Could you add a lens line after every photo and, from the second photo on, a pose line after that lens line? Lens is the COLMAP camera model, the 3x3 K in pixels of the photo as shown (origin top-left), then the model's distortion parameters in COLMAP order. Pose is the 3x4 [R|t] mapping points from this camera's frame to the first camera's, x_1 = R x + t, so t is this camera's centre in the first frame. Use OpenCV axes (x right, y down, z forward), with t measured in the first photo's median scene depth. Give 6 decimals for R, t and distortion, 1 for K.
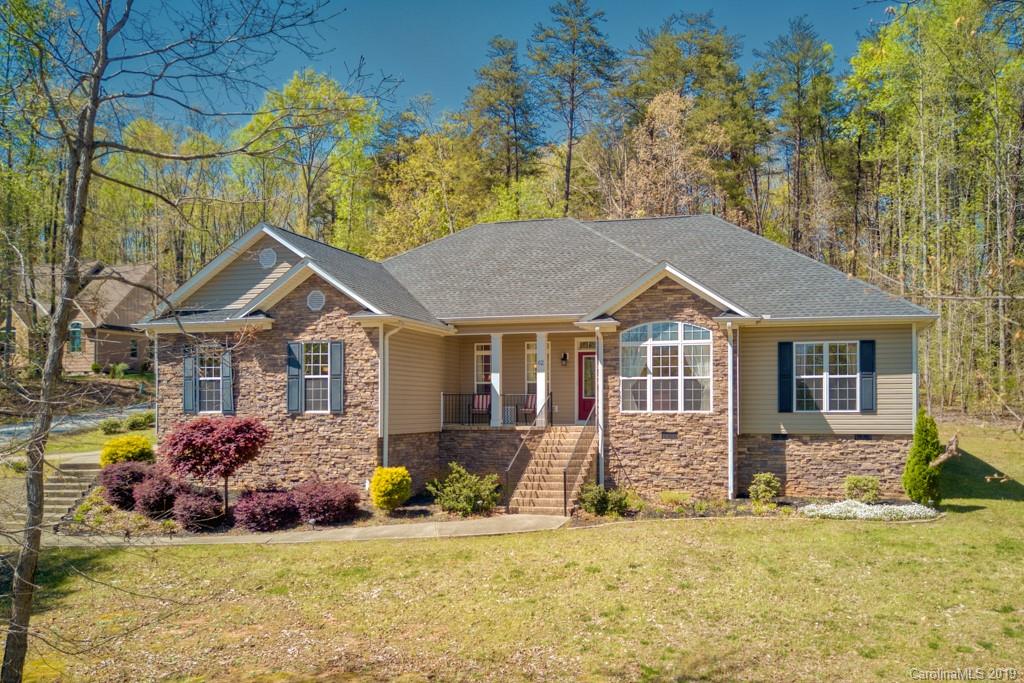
lens RADIAL K [[793.5, 0, 512.5], [0, 793.5, 380.8], [0, 0, 1]] dist [0.100164, -0.000924]
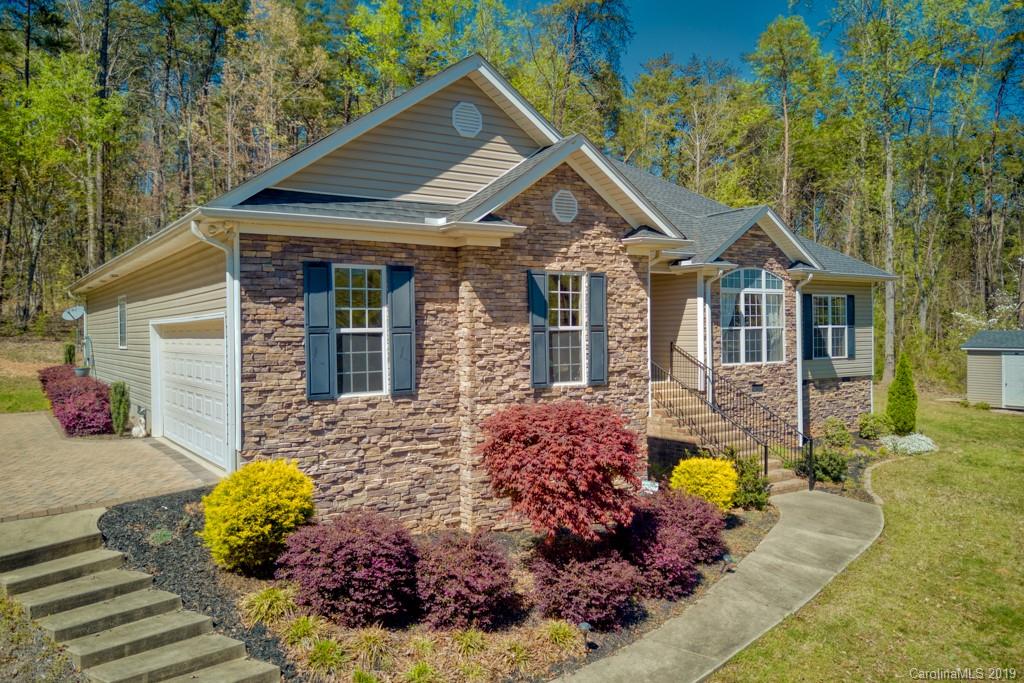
lens RADIAL K [[786.6, 0, 512.0], [0, 786.6, 341.5], [0, 0, 1]] dist [0.101426, 0.000018]
pose [[0.650600, -0.015317, 0.759266, -0.731087], [-0.012099, 0.999461, 0.030530, -0.012903], [-0.759324, -0.029050, 0.650064, 0.616013]]
